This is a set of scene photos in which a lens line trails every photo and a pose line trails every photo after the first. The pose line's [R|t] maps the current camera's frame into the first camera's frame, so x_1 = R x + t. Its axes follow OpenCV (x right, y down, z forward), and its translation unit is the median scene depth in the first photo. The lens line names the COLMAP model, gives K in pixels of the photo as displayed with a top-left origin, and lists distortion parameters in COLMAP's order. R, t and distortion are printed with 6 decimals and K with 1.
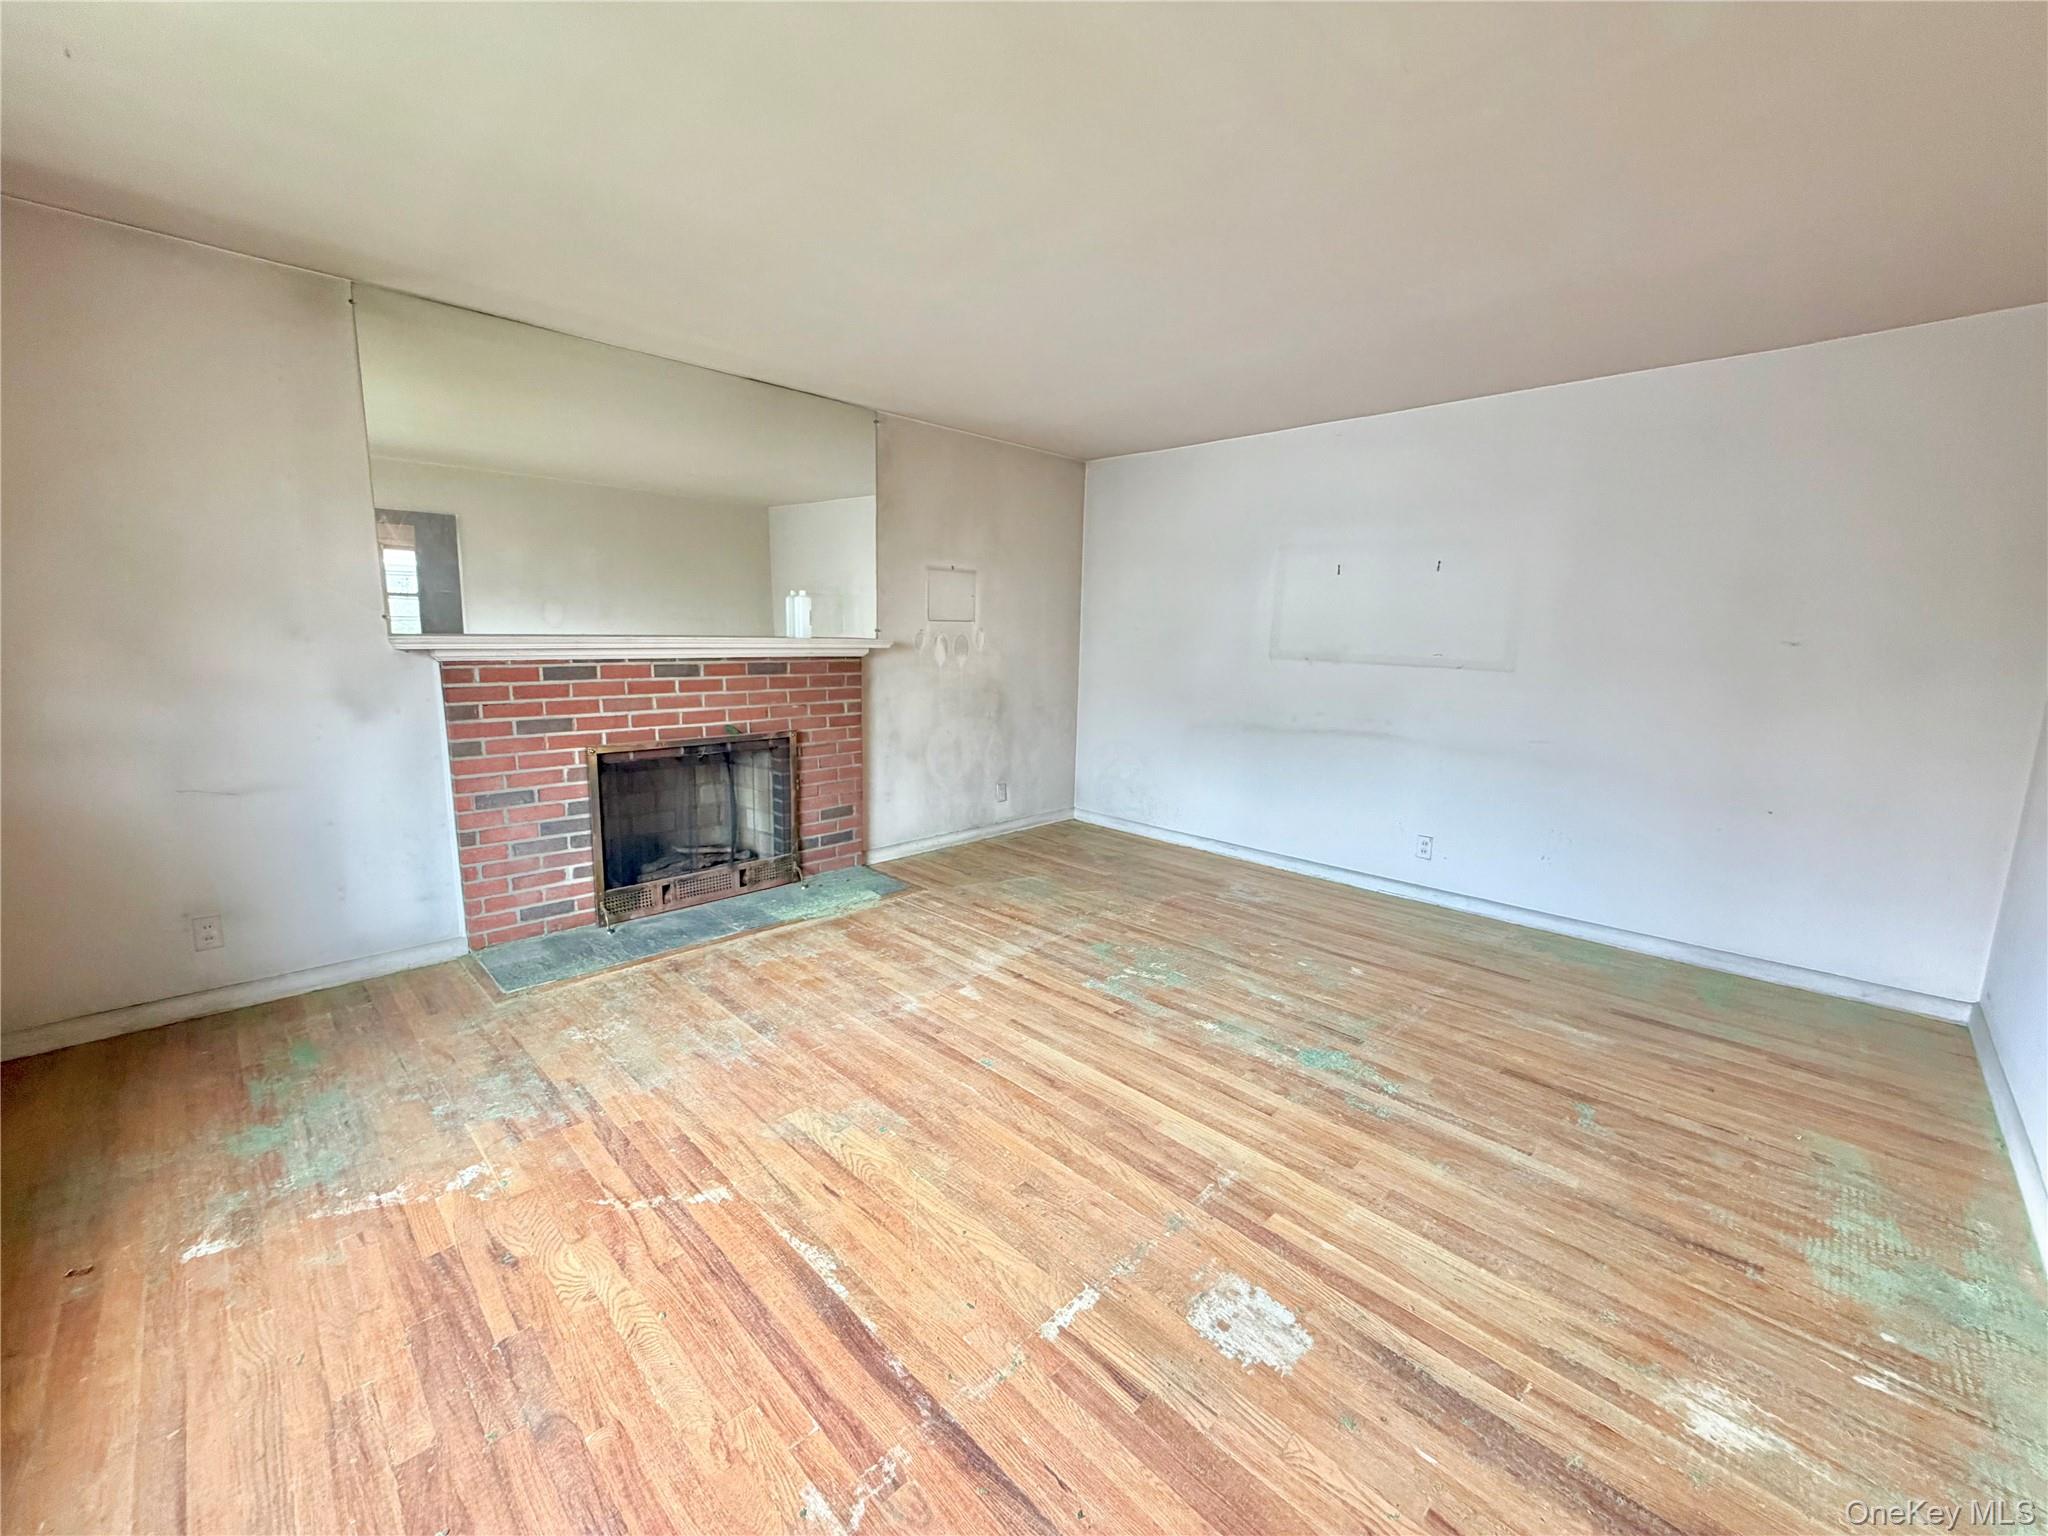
lens RADIAL K [[816.9, 0, 1014.3], [0, 816.9, 766.7], [0, 0, 1]] dist [0.001706, 0.000216]
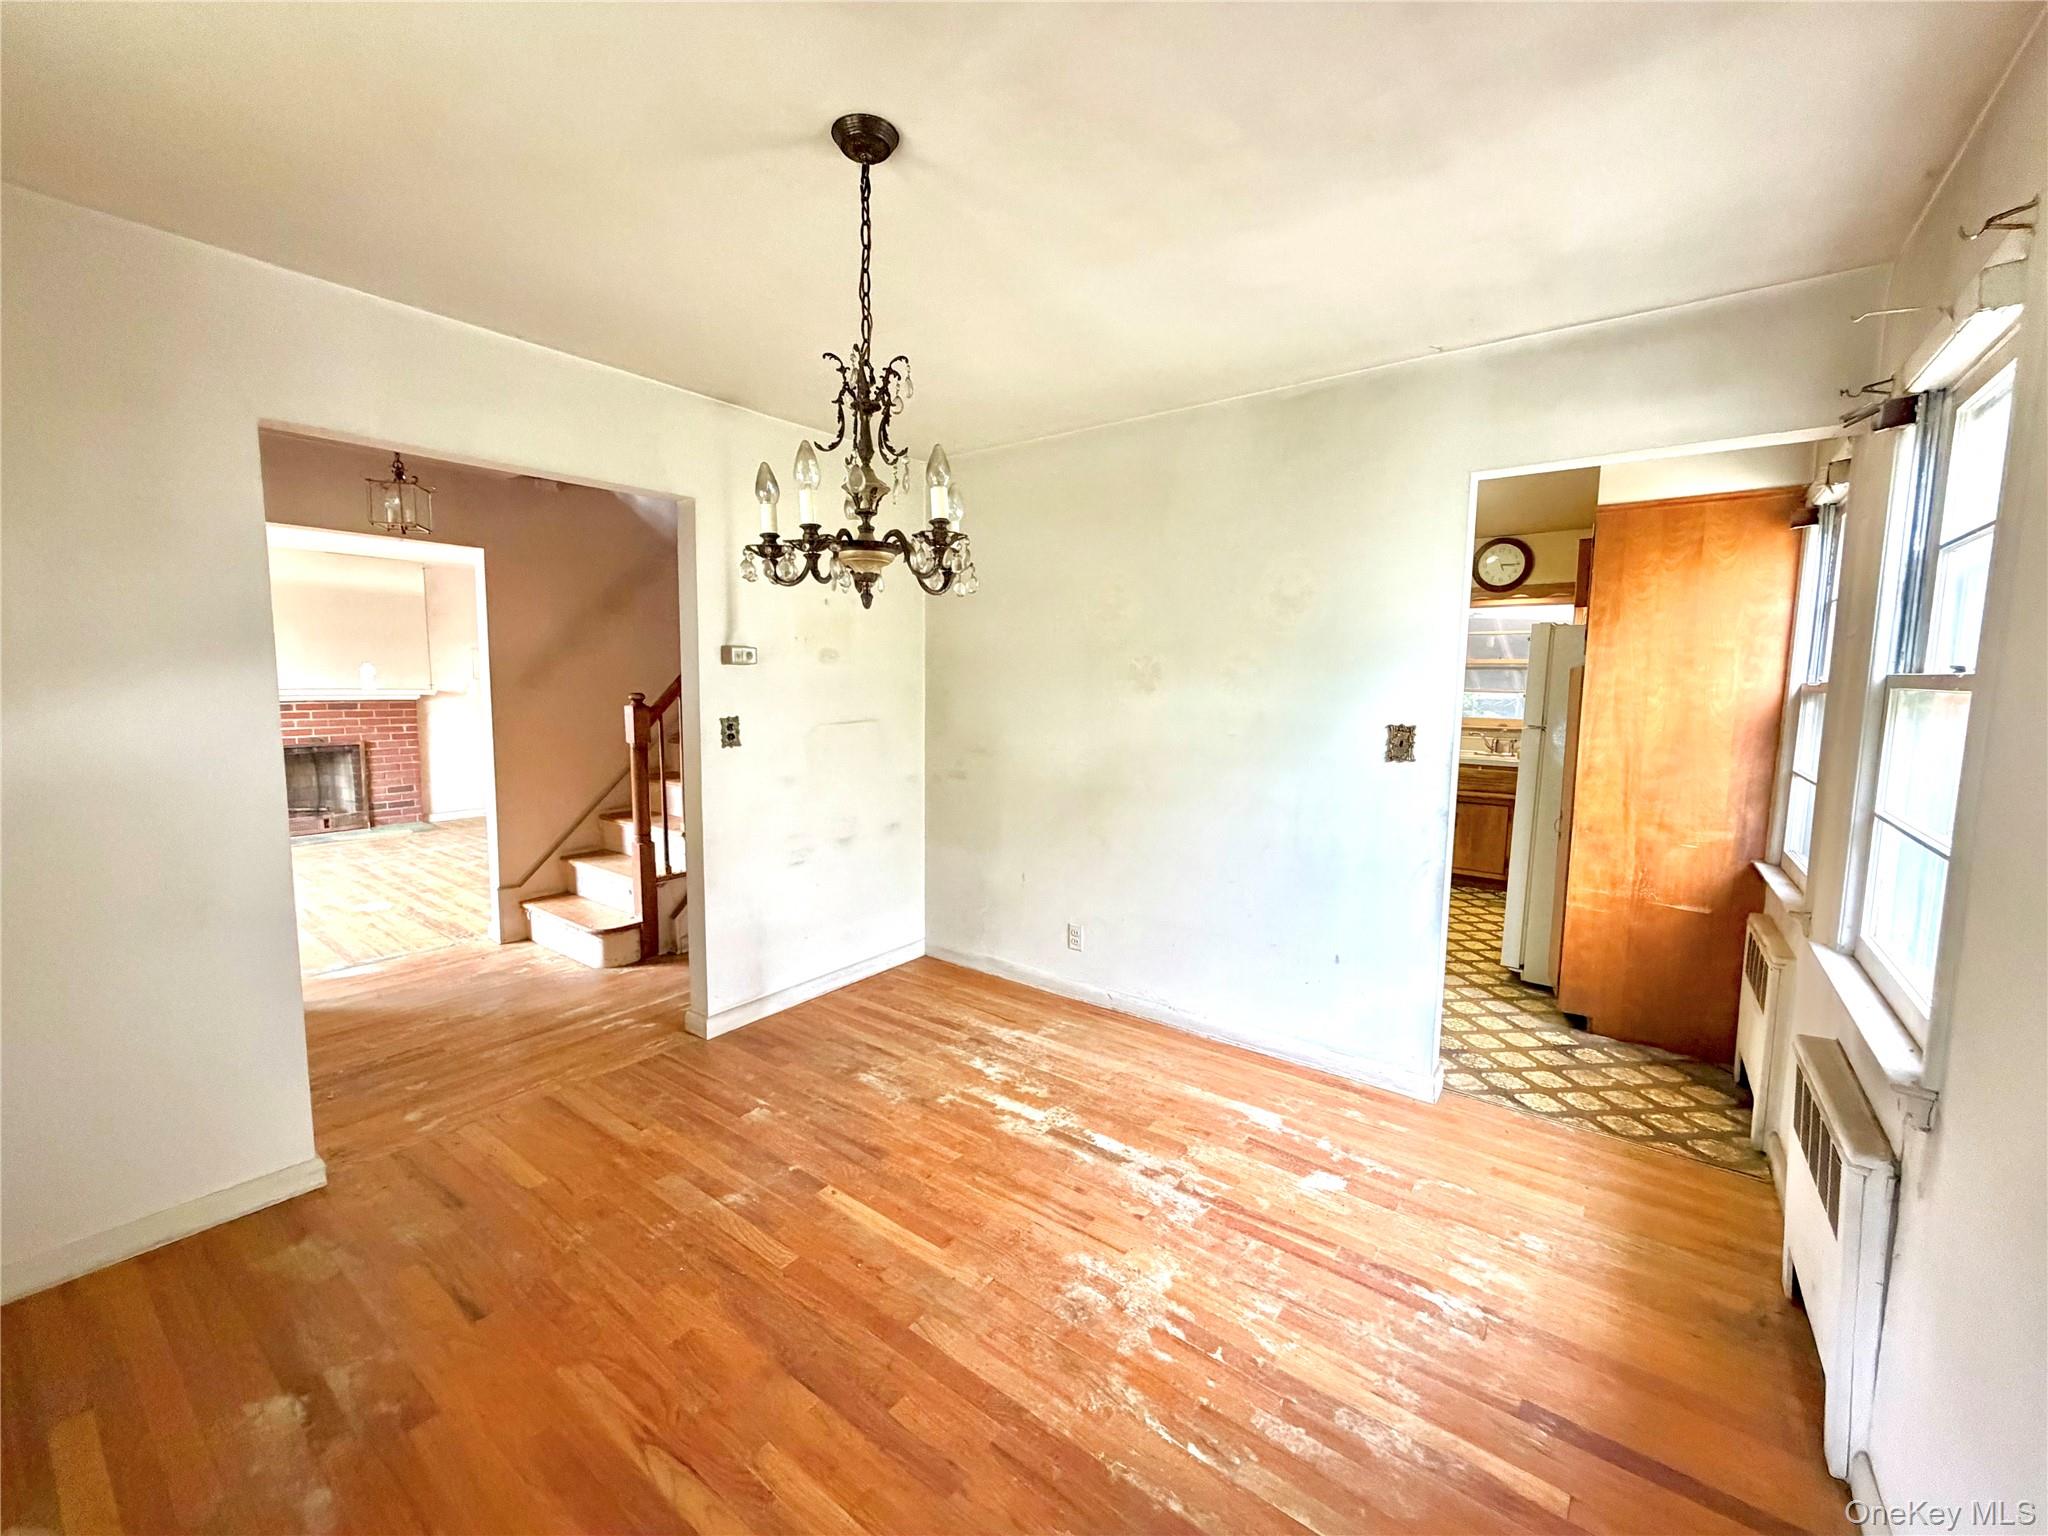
lens RADIAL K [[816.9, 0, 1014.3], [0, 816.9, 766.7], [0, 0, 1]] dist [0.001706, 0.000216]
pose [[0.990727, -0.023773, 0.133774, 1.000663], [0.031514, 0.997931, -0.056049, 0.174352], [-0.132165, 0.059745, 0.989426, -1.060445]]
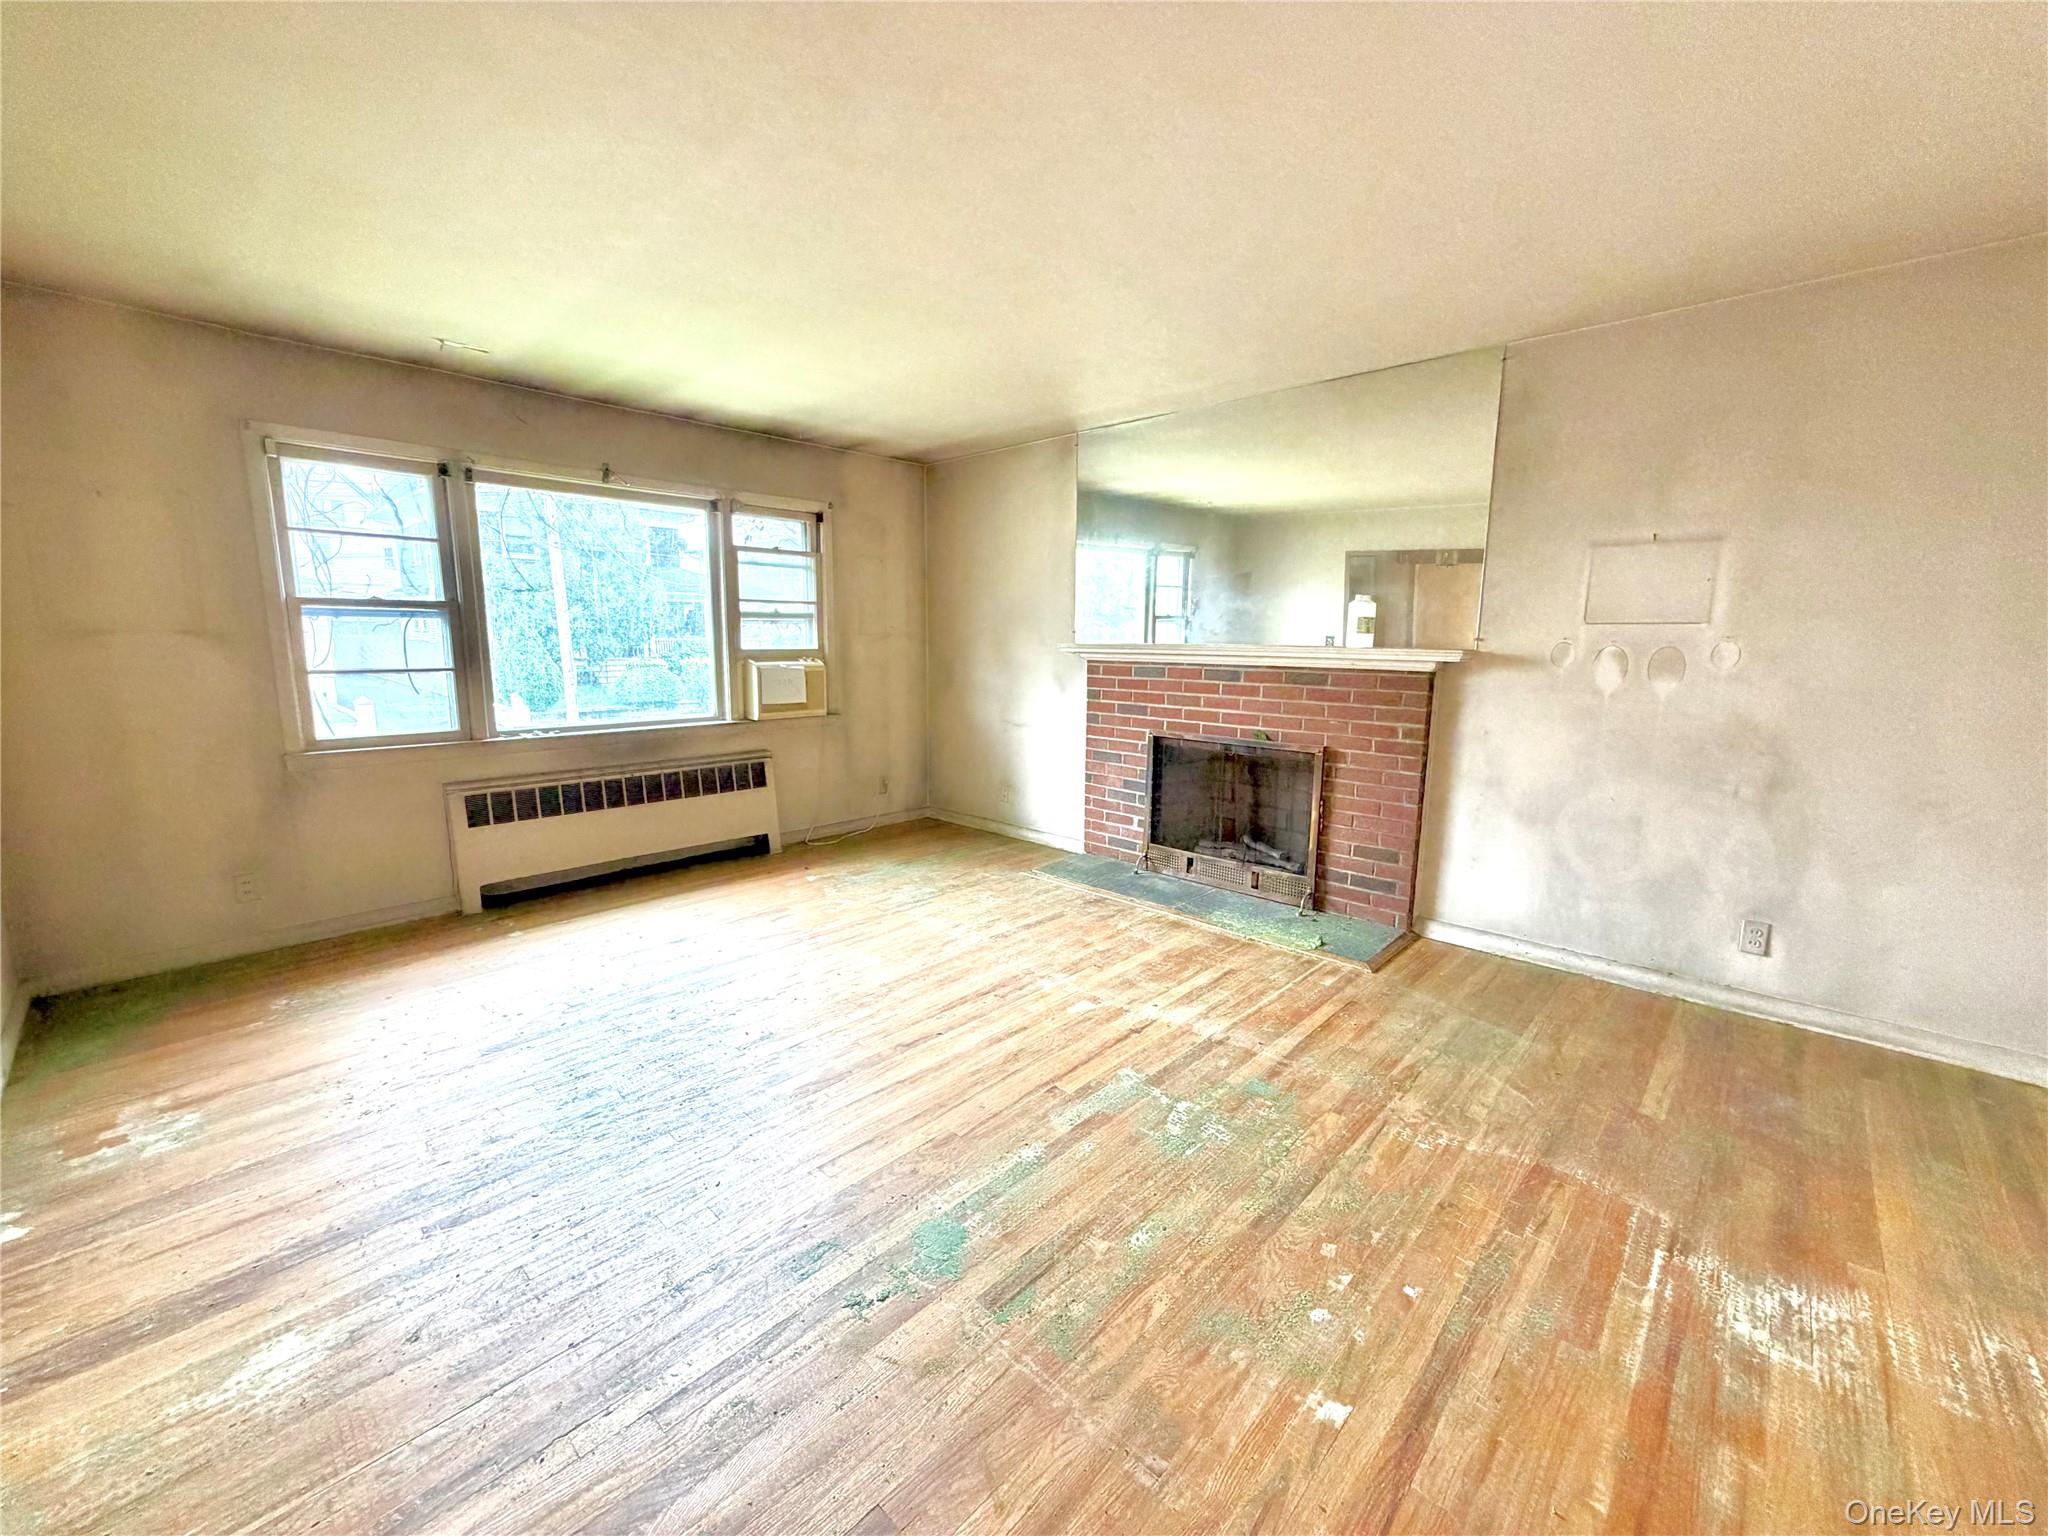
lens RADIAL K [[816.9, 0, 1014.3], [0, 816.9, 766.7], [0, 0, 1]] dist [0.001706, 0.000216]
pose [[0.022940, 0.142028, -0.989597, 0.711847], [-0.172608, 0.975555, 0.136012, -0.098072], [0.984723, 0.167693, 0.046895, 0.683225]]
